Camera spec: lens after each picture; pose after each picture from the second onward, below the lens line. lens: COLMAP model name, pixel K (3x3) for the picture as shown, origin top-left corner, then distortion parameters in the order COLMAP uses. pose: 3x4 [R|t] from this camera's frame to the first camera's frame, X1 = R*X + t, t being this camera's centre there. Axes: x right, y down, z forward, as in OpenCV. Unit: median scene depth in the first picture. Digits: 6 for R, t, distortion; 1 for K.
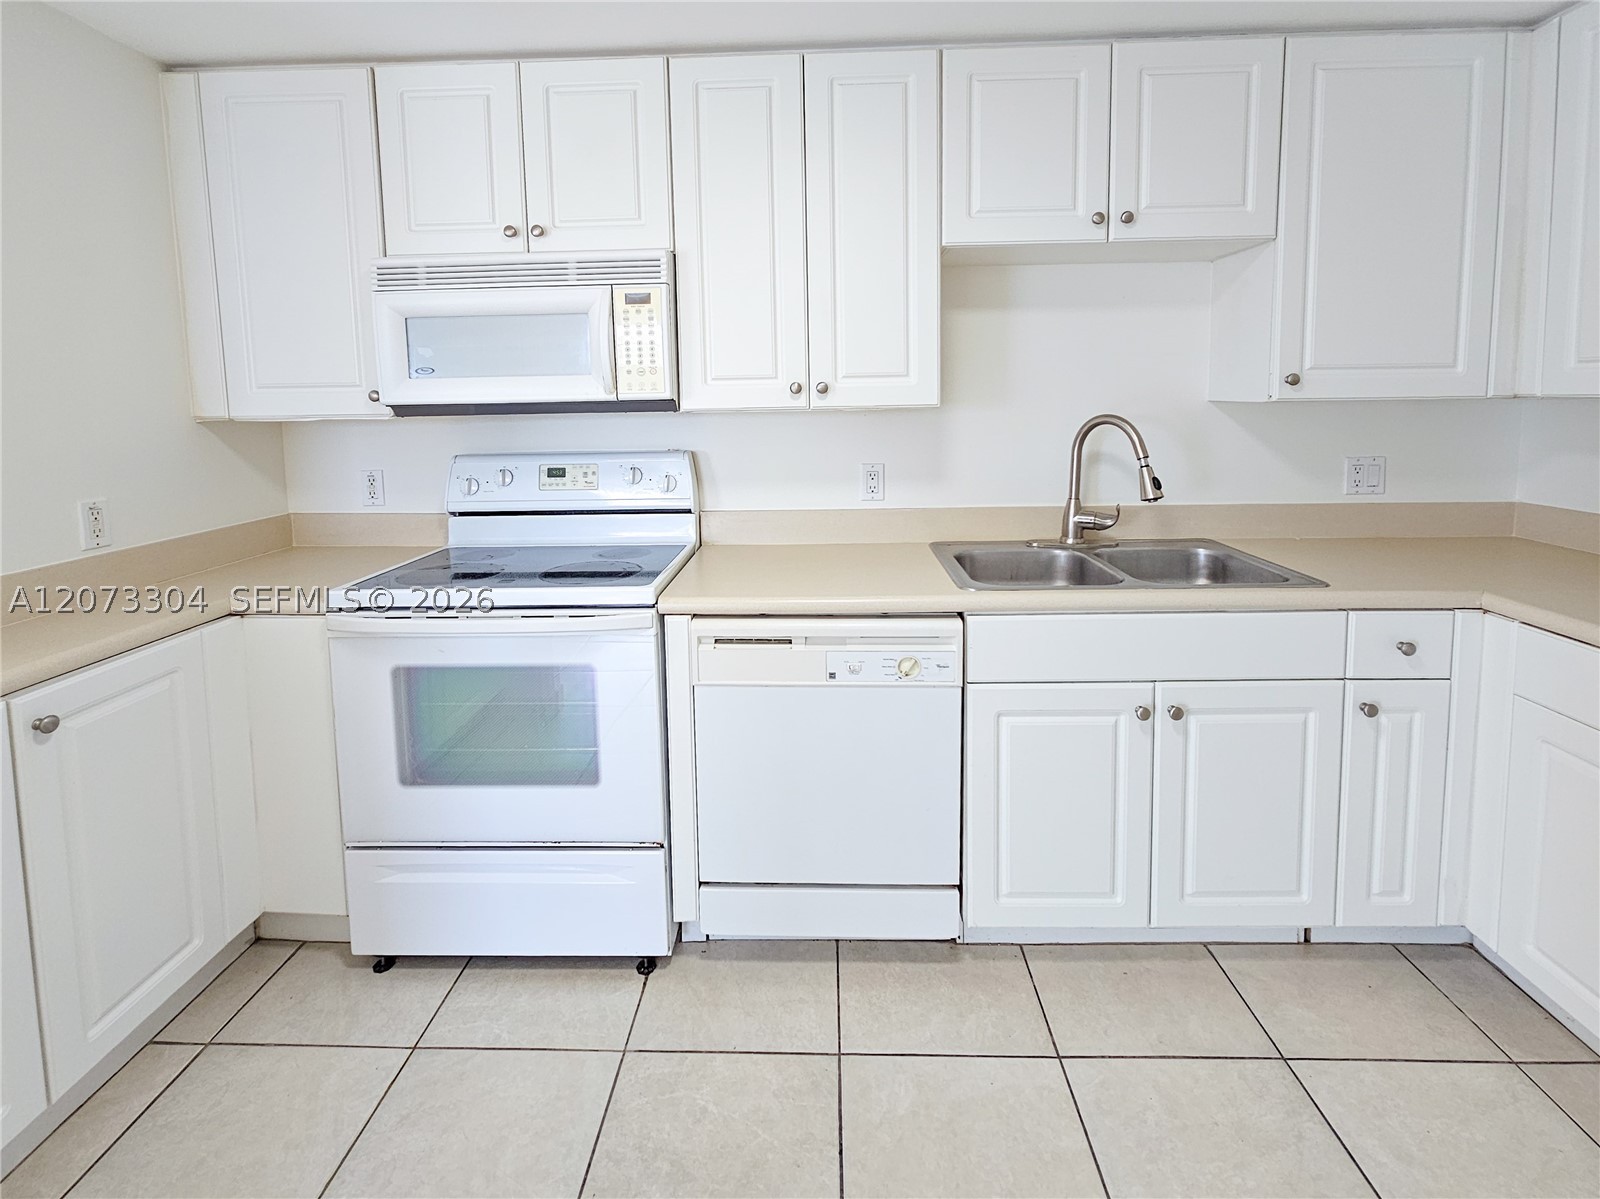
lens RADIAL K [[711.6, 0, 794.9], [0, 711.6, 456.4], [0, 0, 1]] dist [-0.007013, 0.000318]
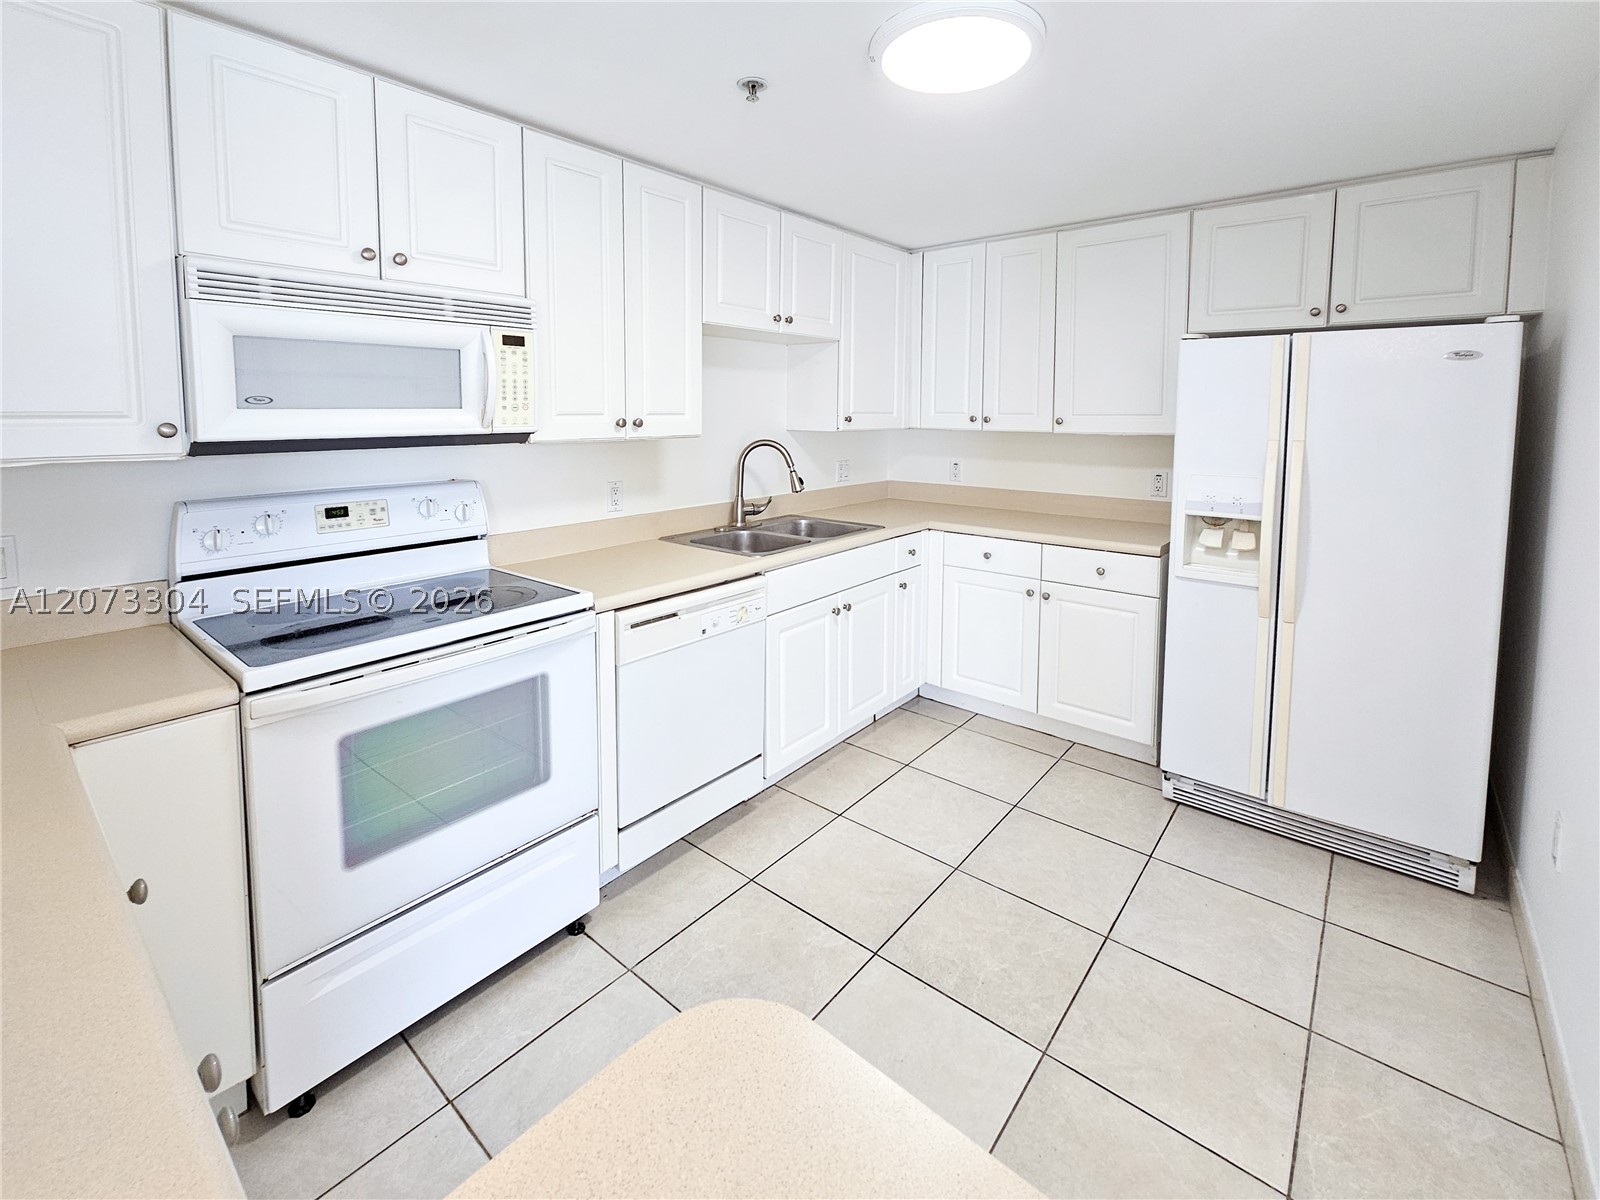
lens RADIAL K [[711.6, 0, 794.9], [0, 711.6, 456.9], [0, 0, 1]] dist [-0.007013, 0.000318]
pose [[0.611703, -0.034390, 0.790340, -0.819643], [0.048144, 0.998821, 0.006199, -0.029560], [-0.789621, 0.034258, 0.612637, -0.004951]]
